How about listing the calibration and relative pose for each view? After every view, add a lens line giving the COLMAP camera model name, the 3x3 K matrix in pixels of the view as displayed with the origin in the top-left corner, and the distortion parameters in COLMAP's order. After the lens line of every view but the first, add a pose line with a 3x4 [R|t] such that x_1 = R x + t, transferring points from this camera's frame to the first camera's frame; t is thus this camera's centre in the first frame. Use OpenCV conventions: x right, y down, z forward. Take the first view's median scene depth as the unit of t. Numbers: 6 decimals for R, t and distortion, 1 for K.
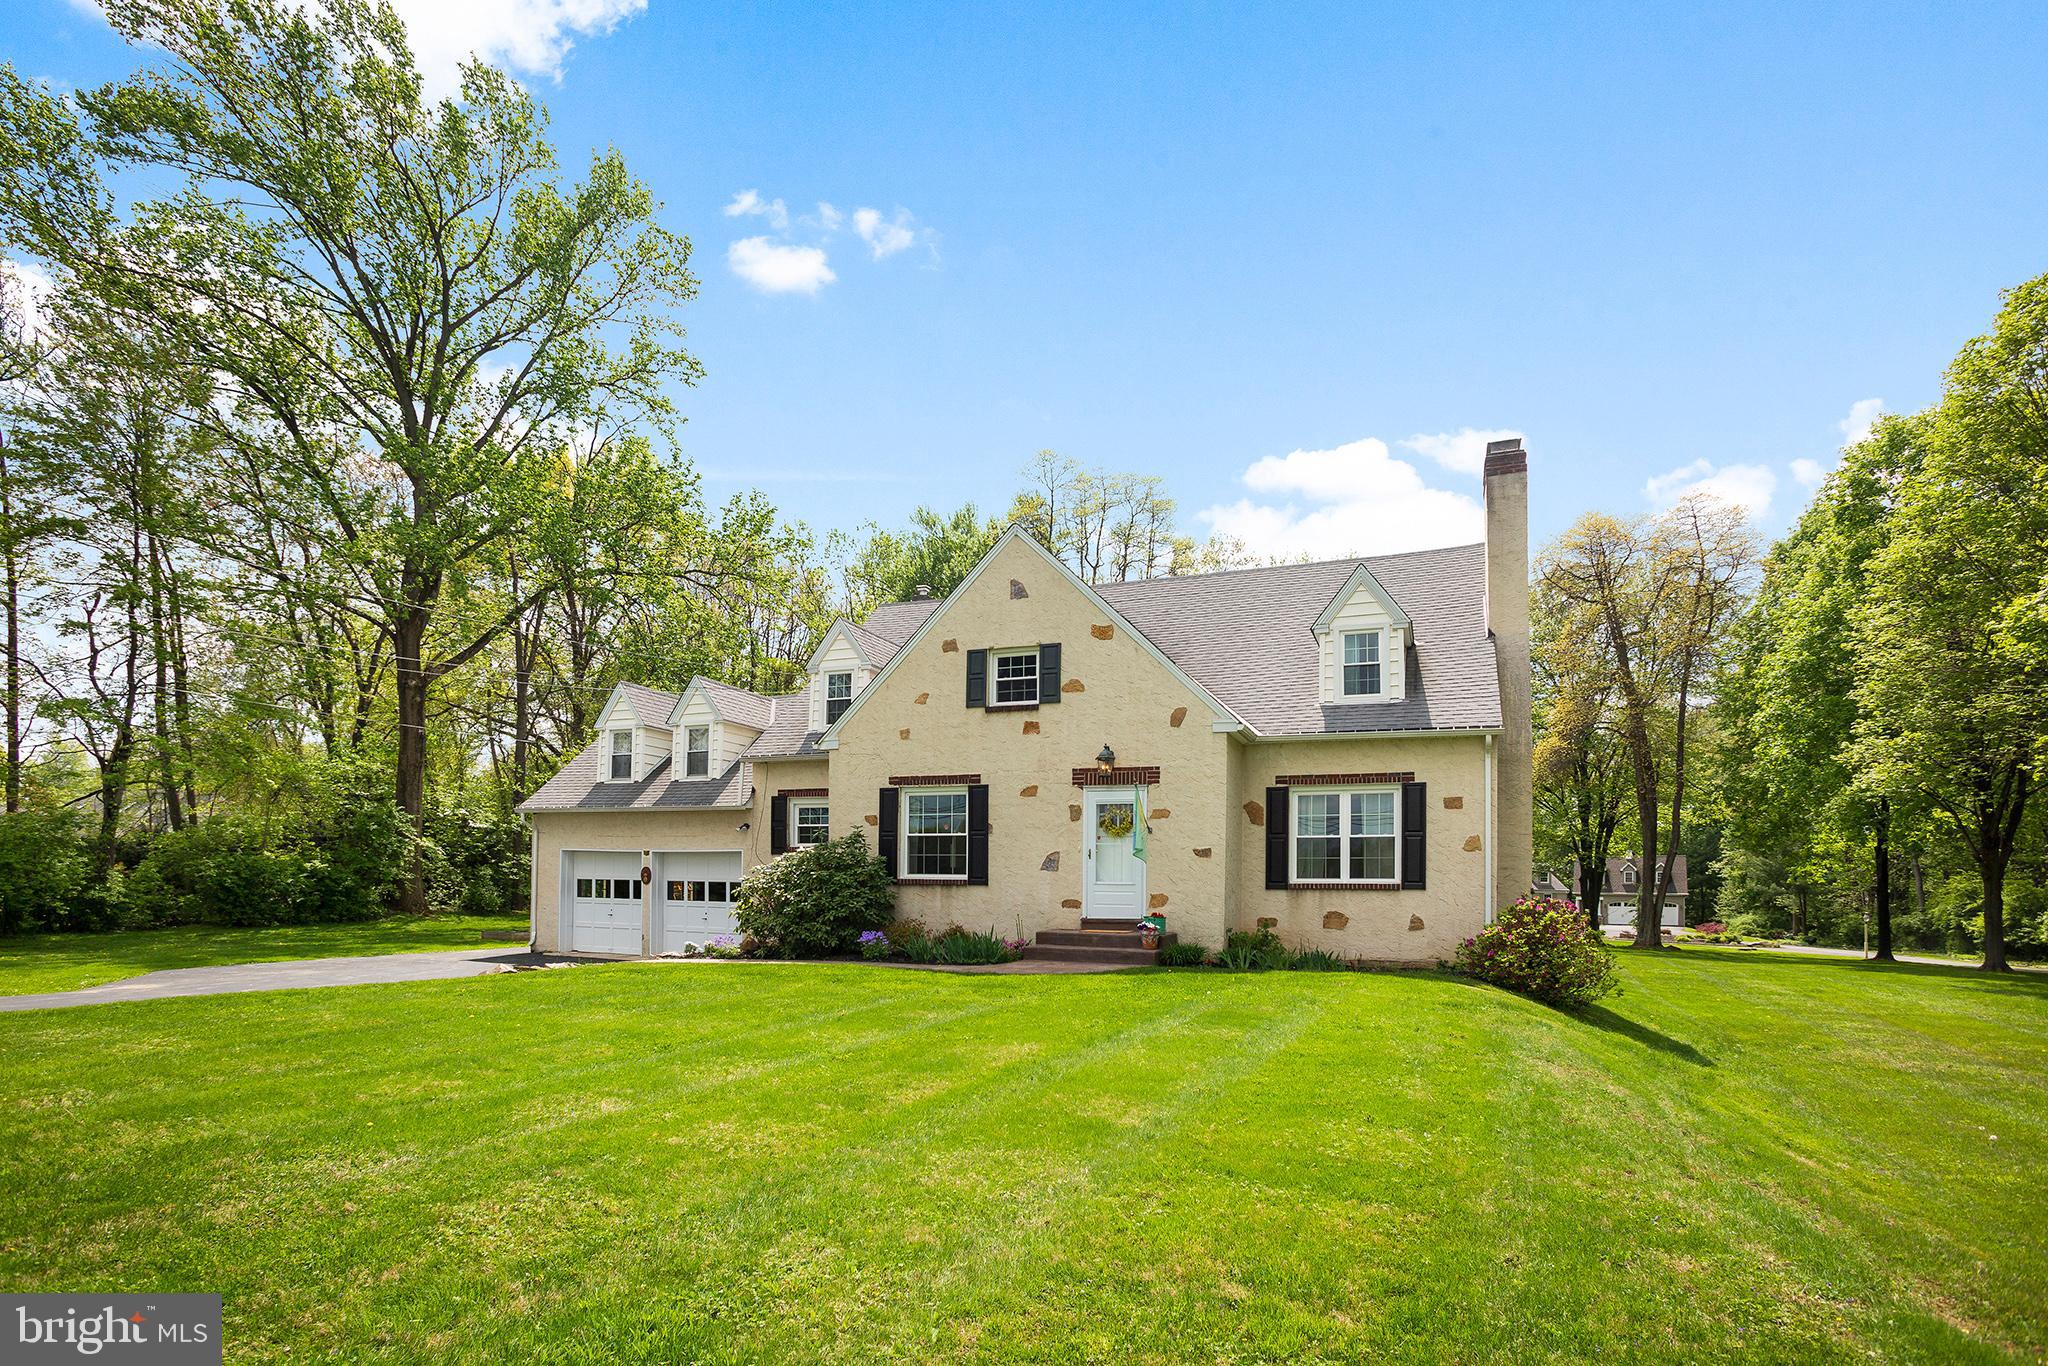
lens RADIAL K [[1019.4, 0, 1012.0], [0, 1019.4, 686.6], [0, 0, 1]] dist [-0.033687, 0.012391]
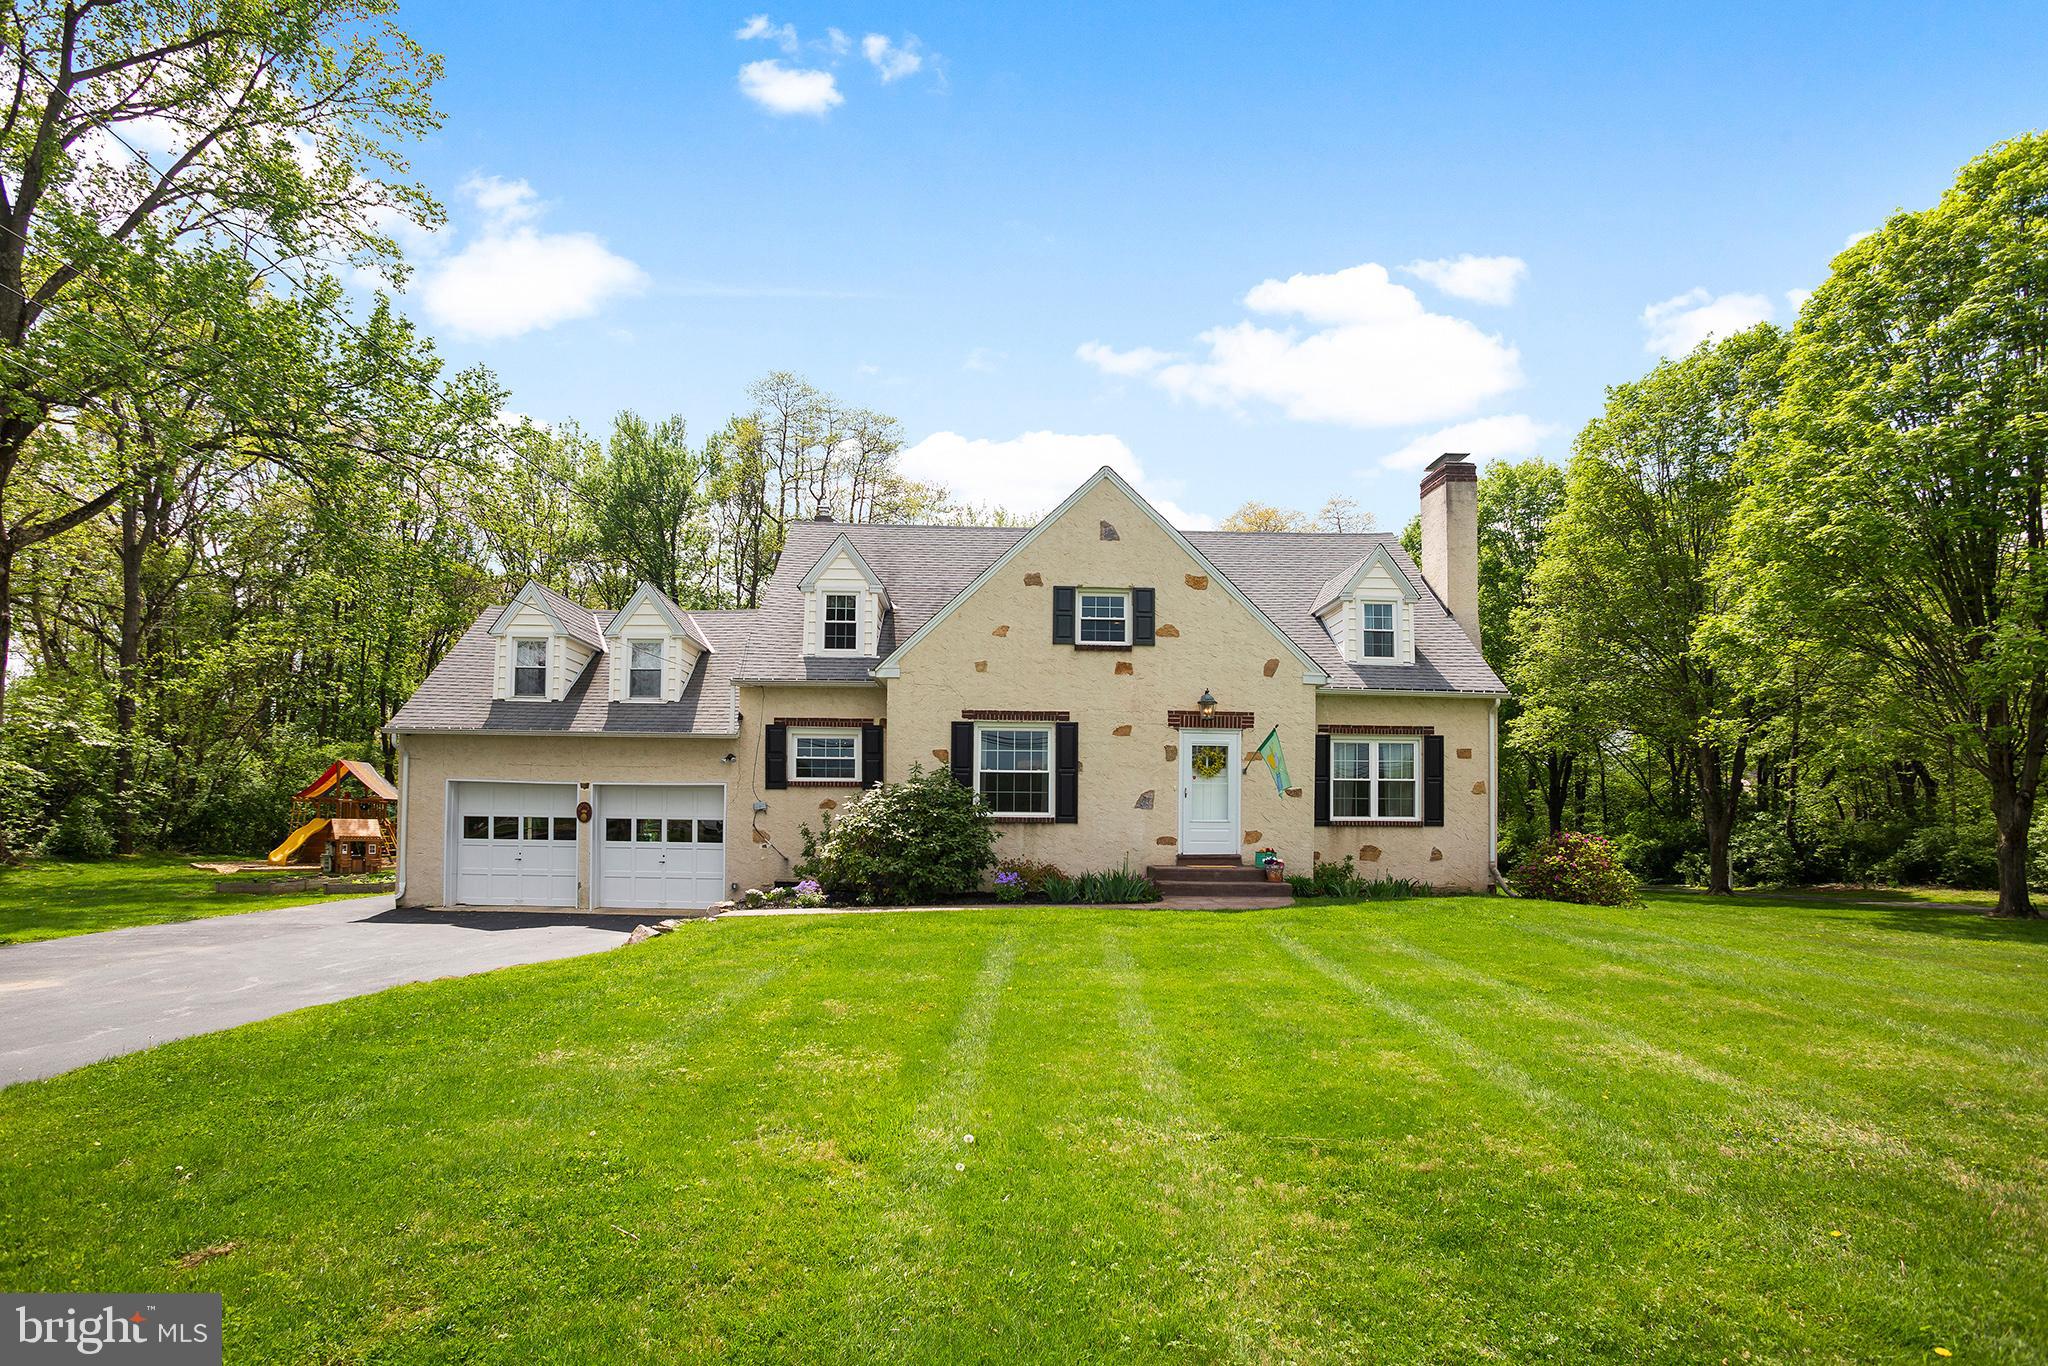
lens RADIAL K [[972.2, 0, 1023.8], [0, 972.2, 642.6], [0, 0, 1]] dist [-0.012694, 0.000146]
pose [[0.913390, 0.070558, 0.400924, -0.459578], [-0.076432, 0.997074, -0.001346, 0.023375], [-0.399846, -0.029414, 0.916110, 0.149717]]
